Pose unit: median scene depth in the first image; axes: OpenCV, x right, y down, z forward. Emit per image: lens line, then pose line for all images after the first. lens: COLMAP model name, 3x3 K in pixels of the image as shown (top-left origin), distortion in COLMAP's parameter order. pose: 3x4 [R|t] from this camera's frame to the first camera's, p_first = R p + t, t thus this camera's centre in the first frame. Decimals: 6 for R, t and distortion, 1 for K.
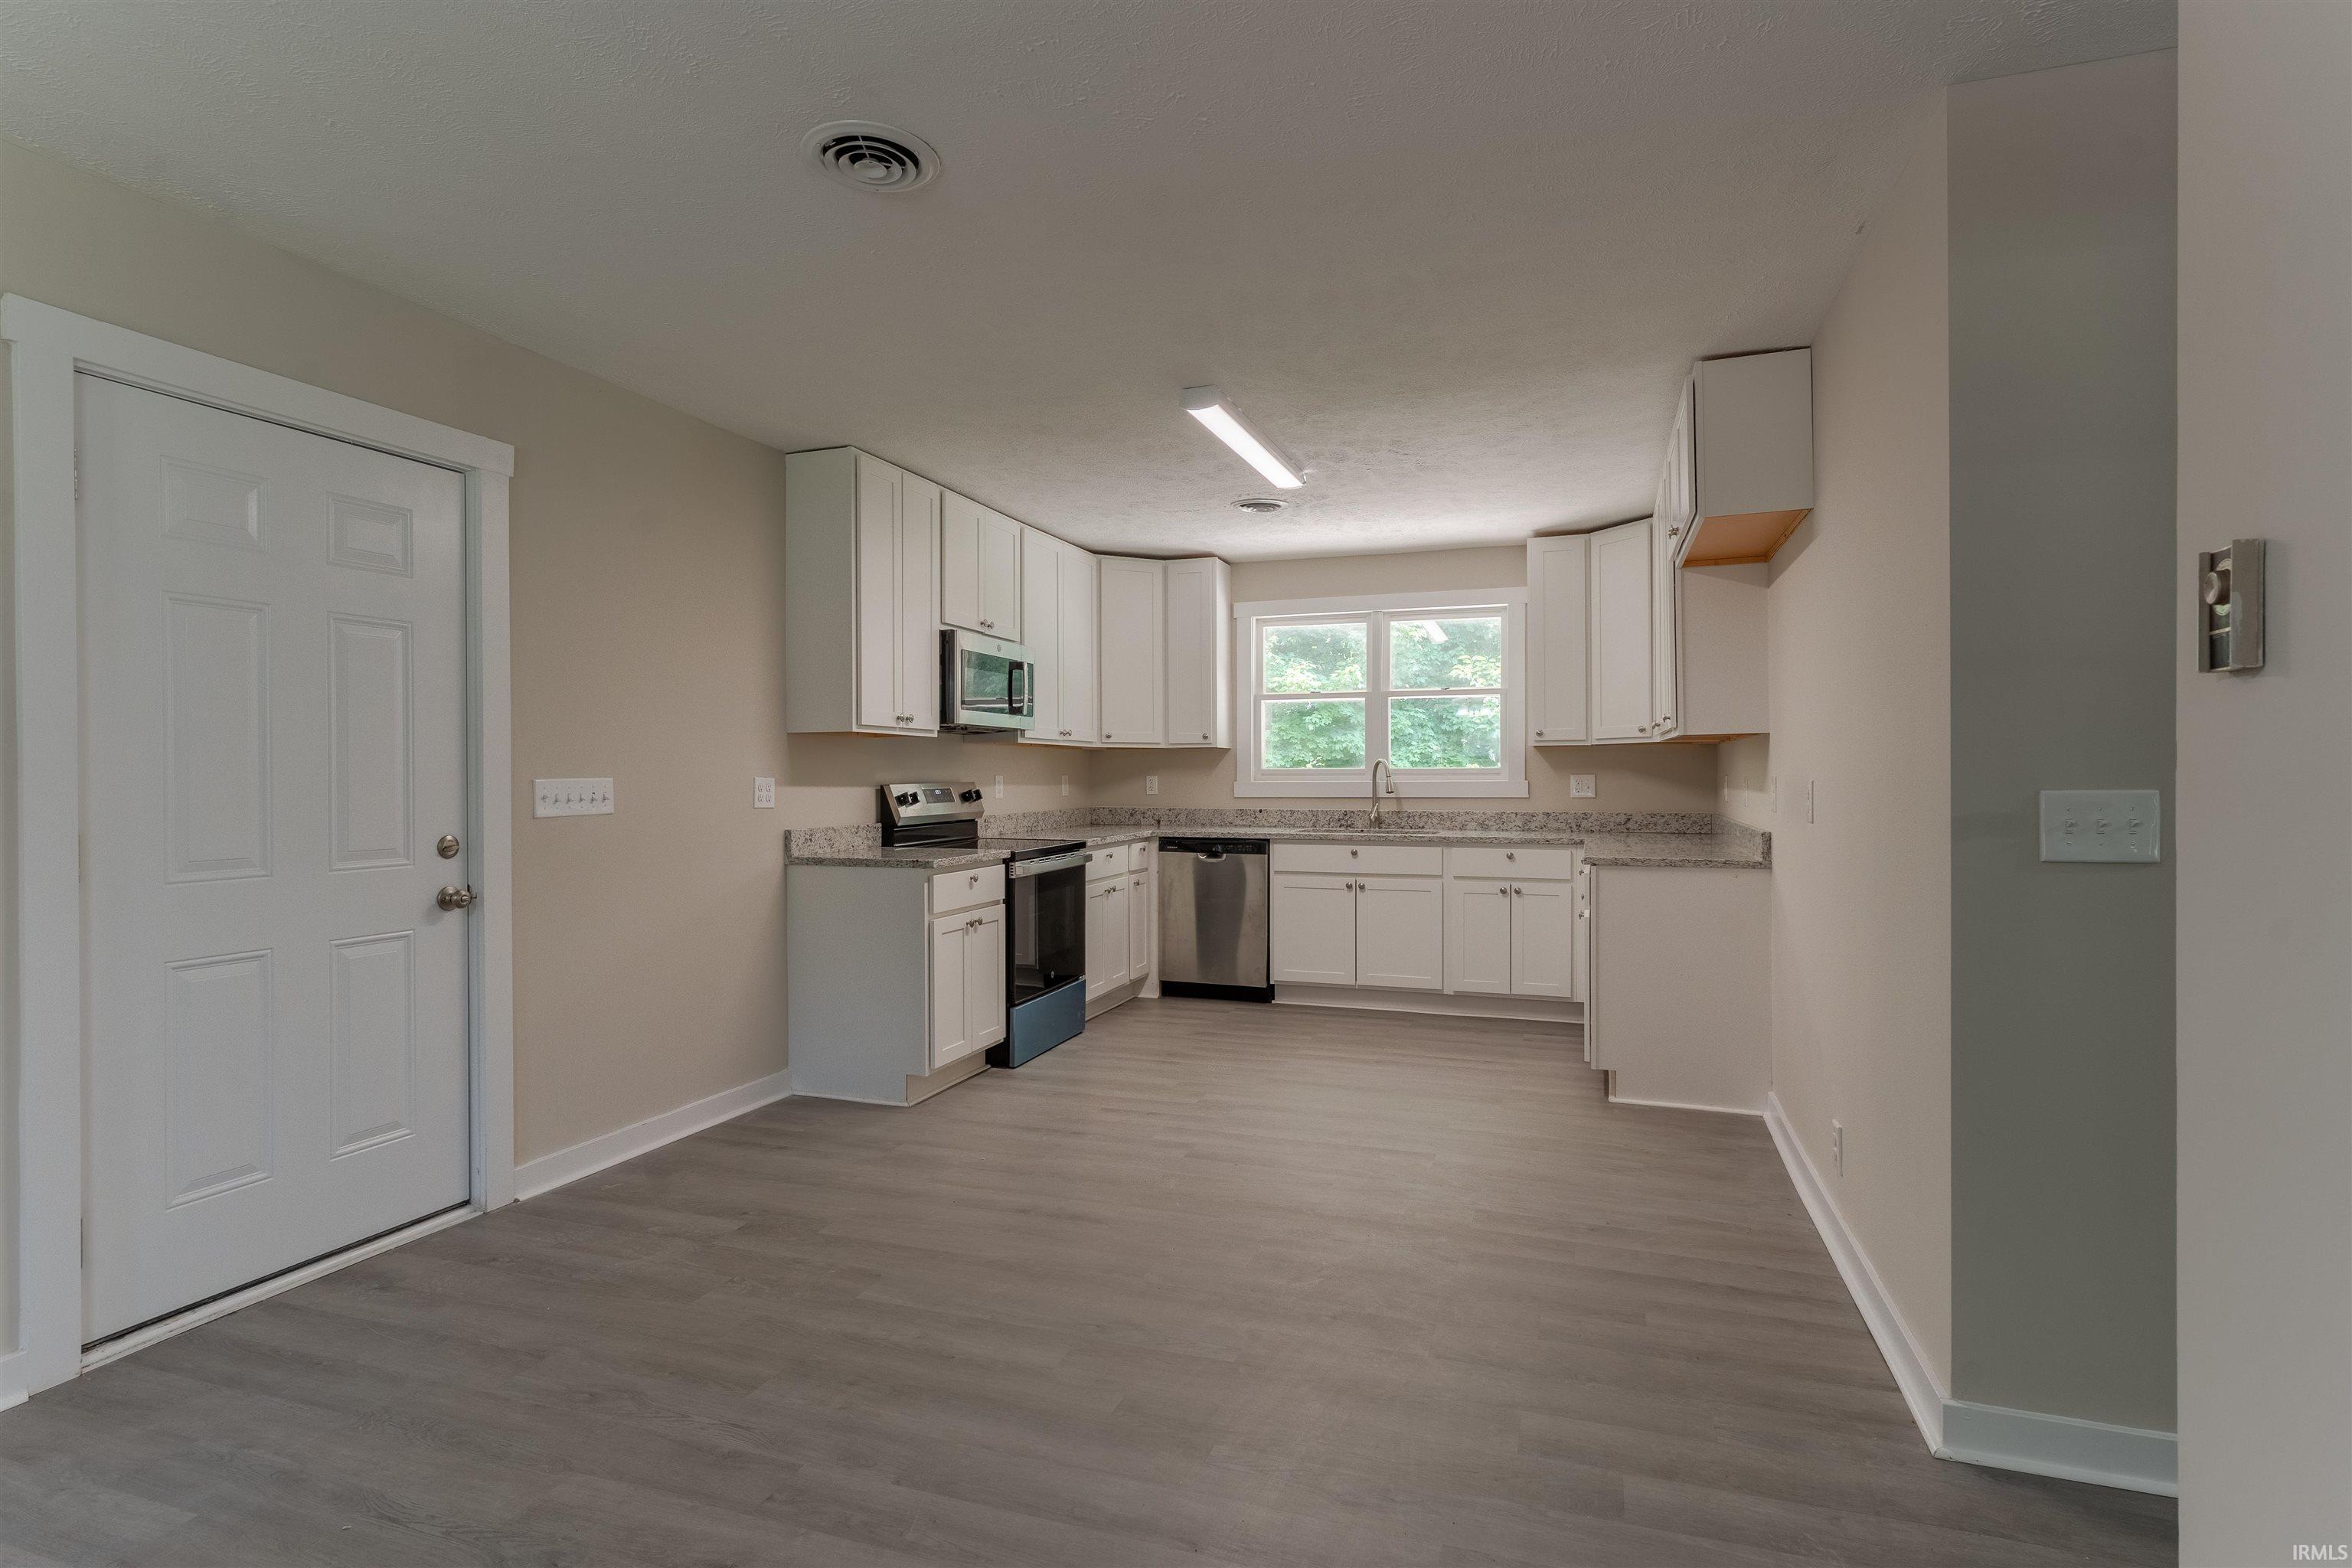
lens RADIAL K [[1218.0, 0, 1140.3], [0, 1218.0, 791.3], [0, 0, 1]] dist [-0.000165, -0.000311]
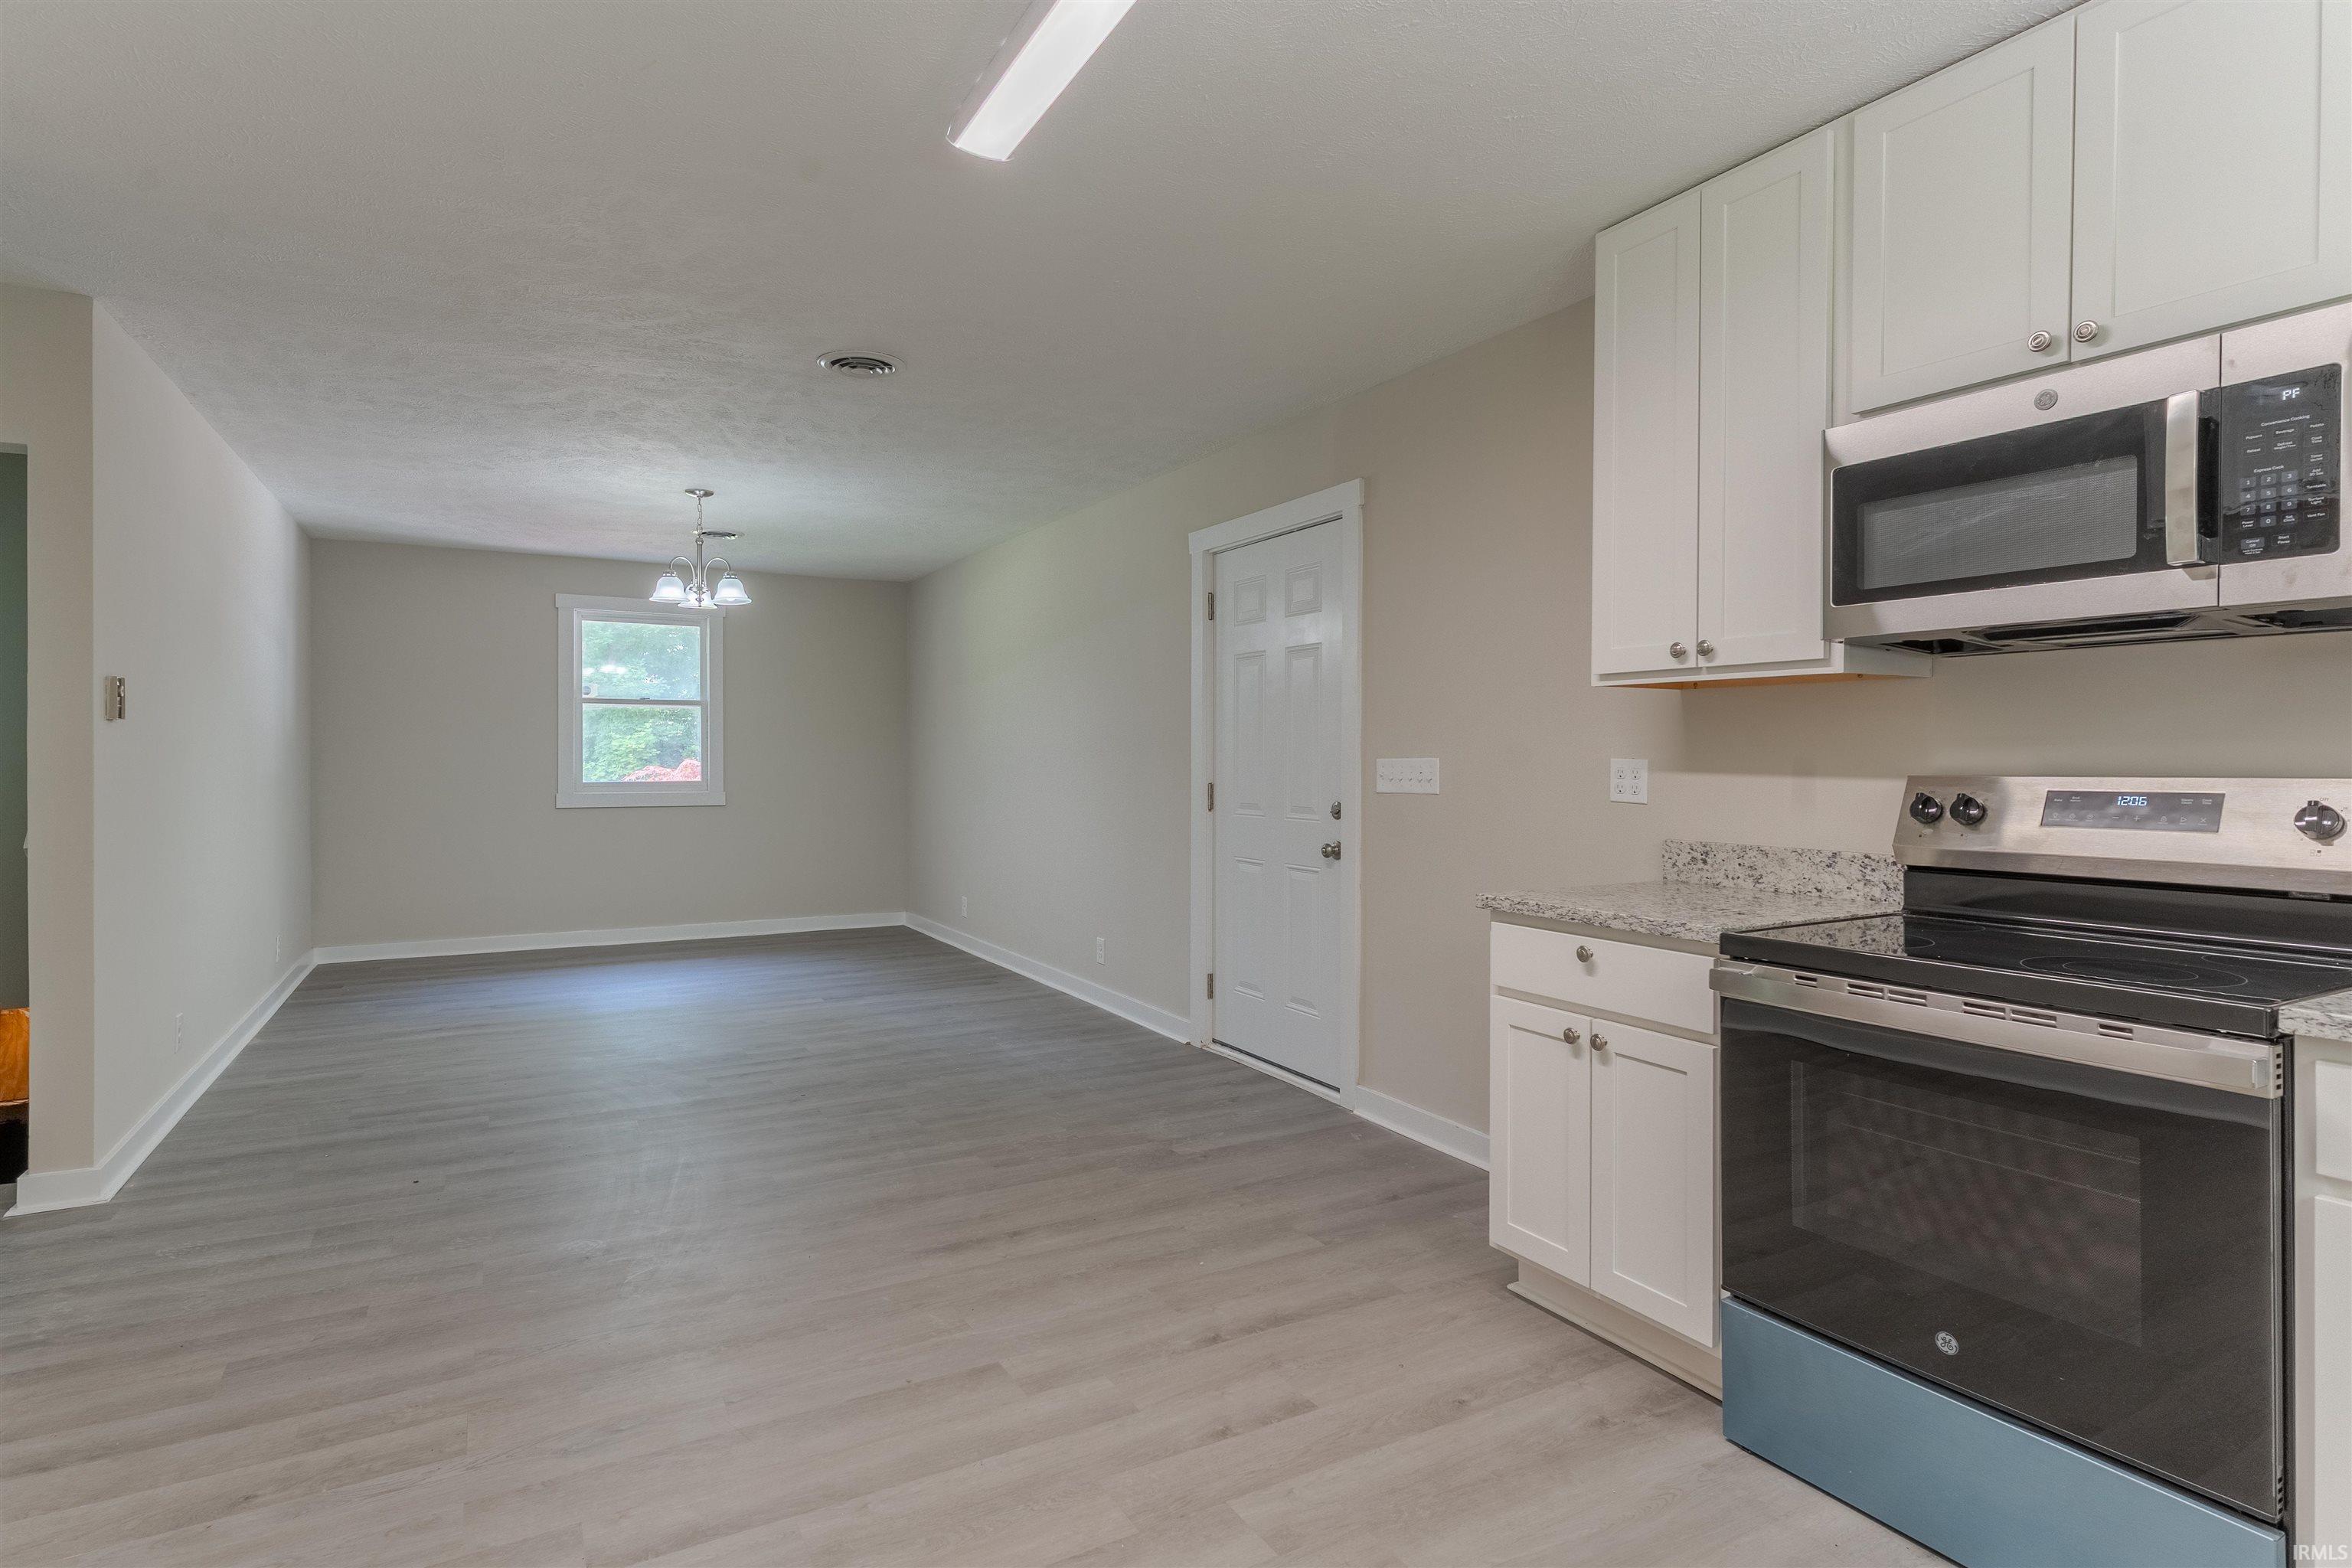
lens RADIAL K [[1200.6, 0, 1191.8], [0, 1200.6, 765.3], [0, 0, 1]] dist [-0.000212, 0.000226]
pose [[-0.639694, 0.004905, -0.768614, 0.312754], [-0.011726, 0.999801, 0.016139, -0.013157], [0.768540, 0.019337, -0.639510, 1.029682]]
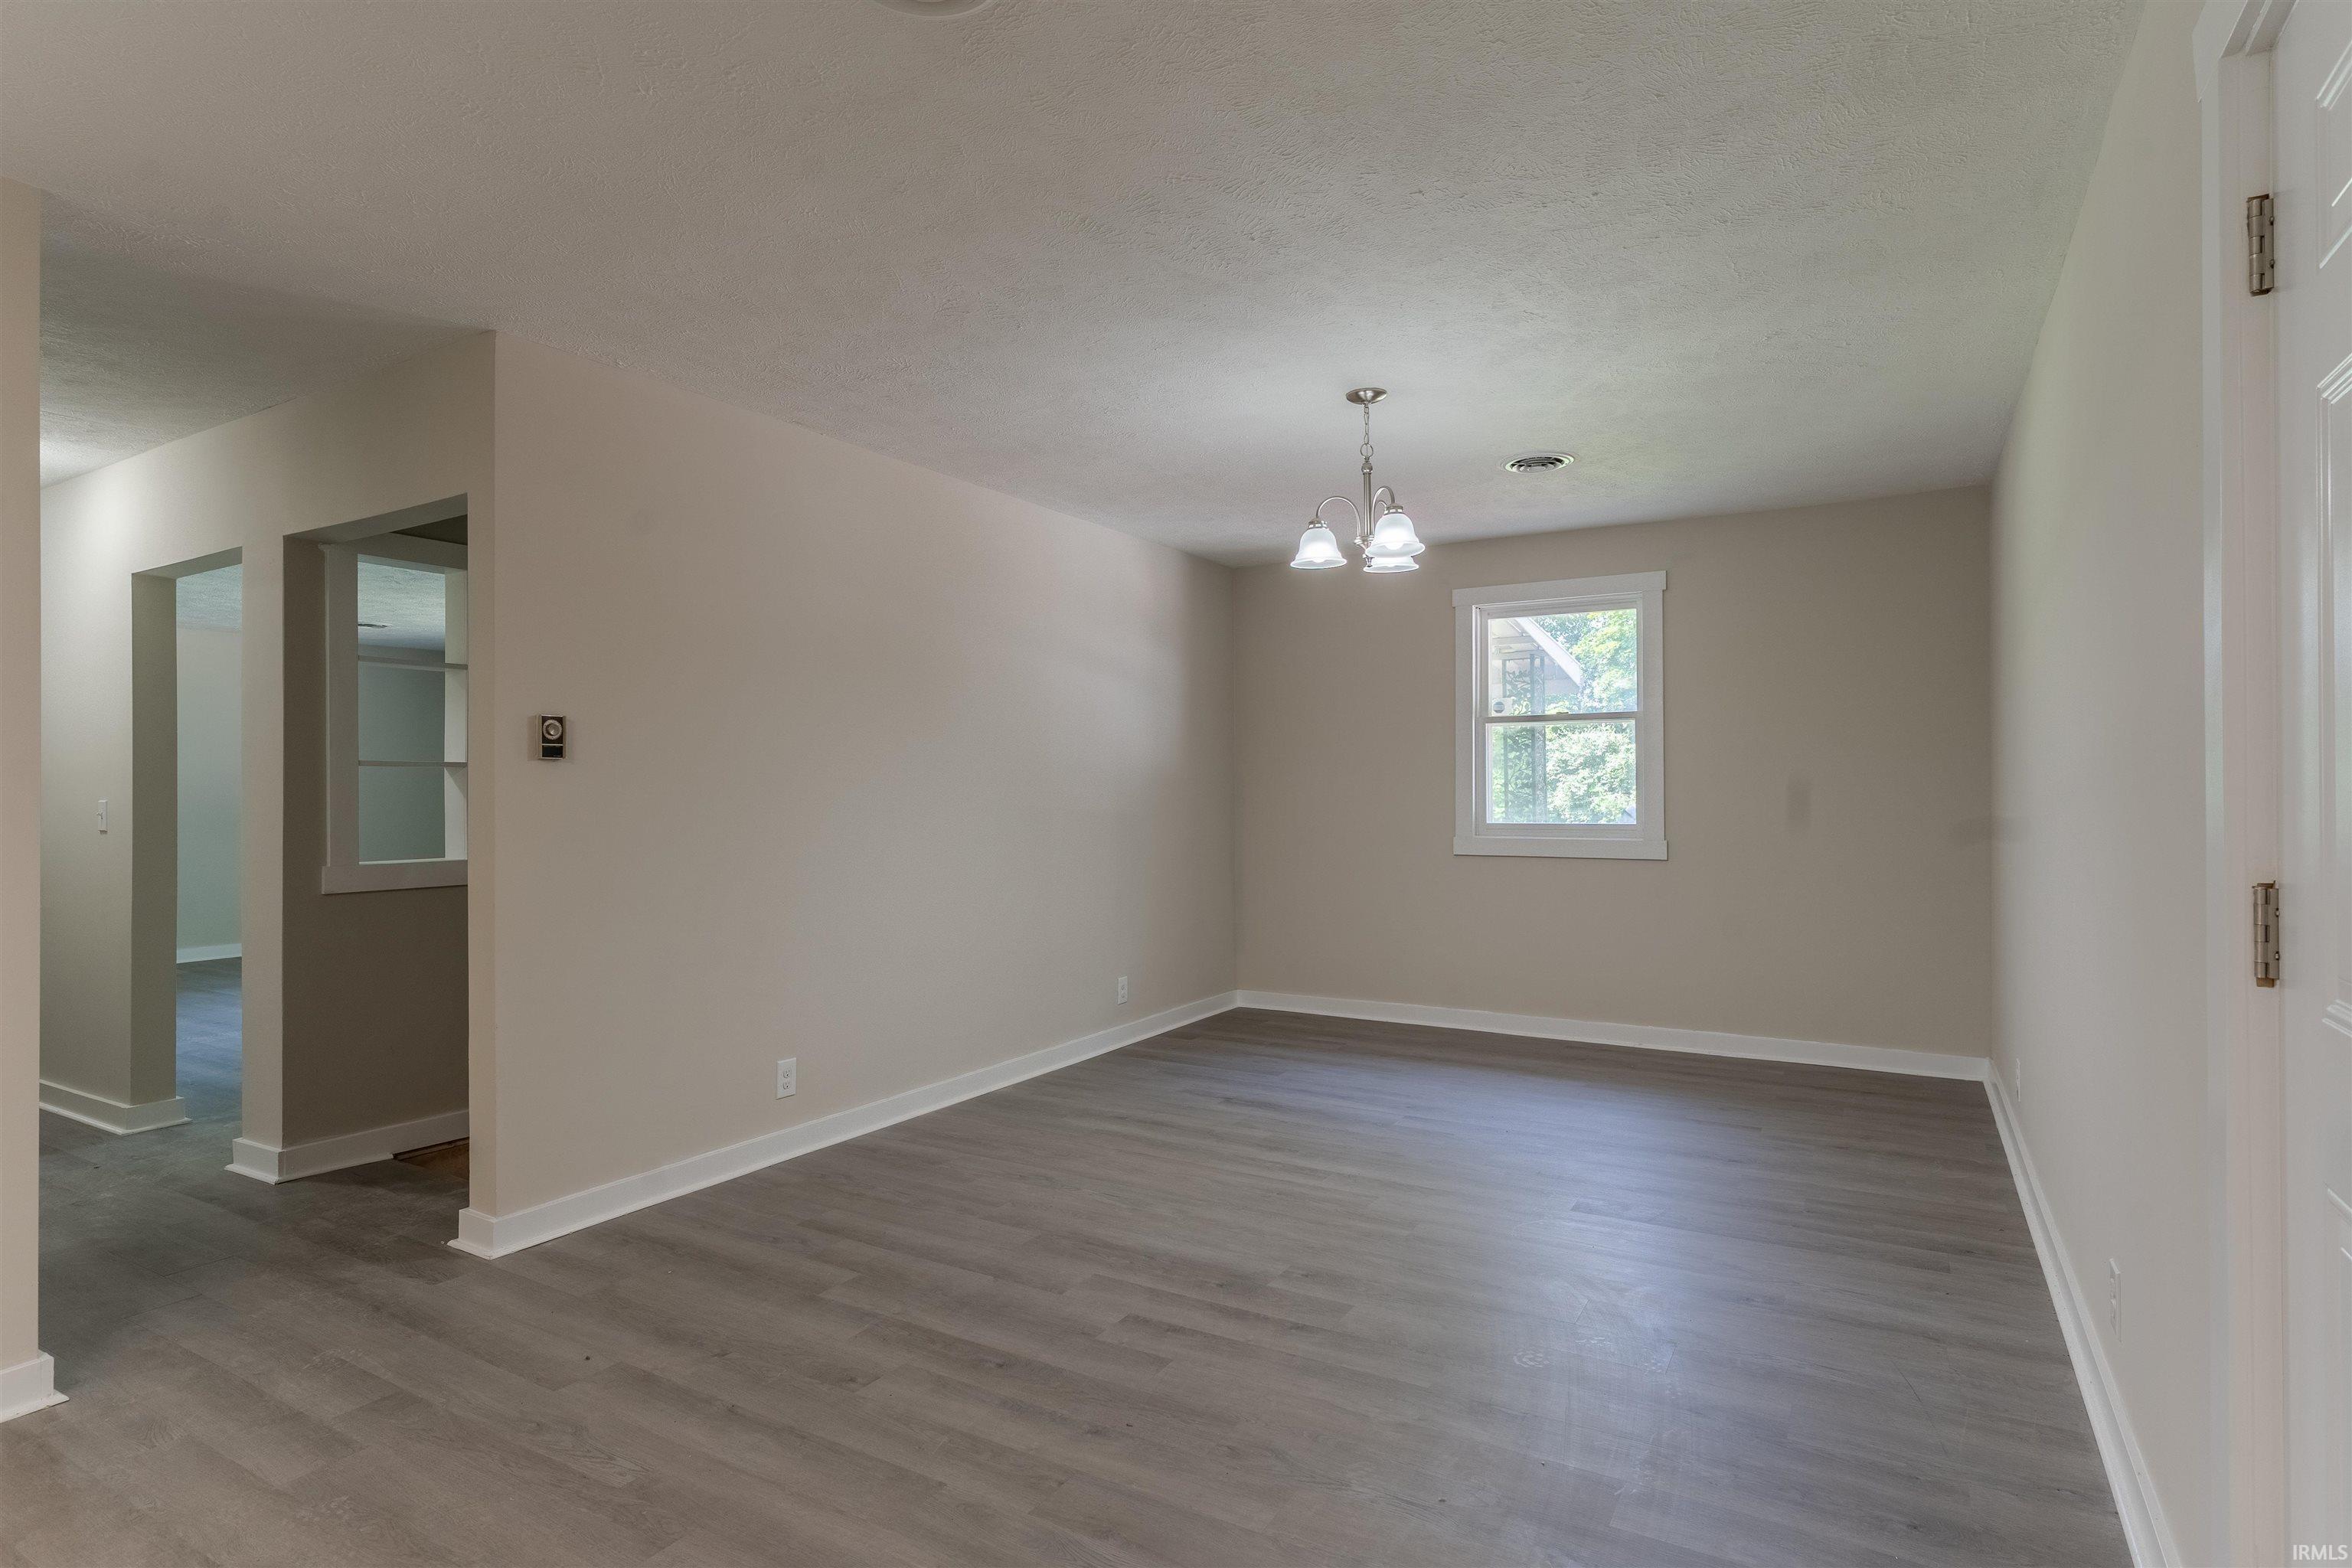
lens RADIAL K [[1218.0, 0, 1140.3], [0, 1218.0, 791.3], [0, 0, 1]] dist [-0.000165, -0.000311]
pose [[-0.981186, 0.007361, 0.192923, -0.216462], [0.010044, 0.999866, 0.012937, -0.009926], [-0.192802, 0.014631, -0.981129, 0.751572]]
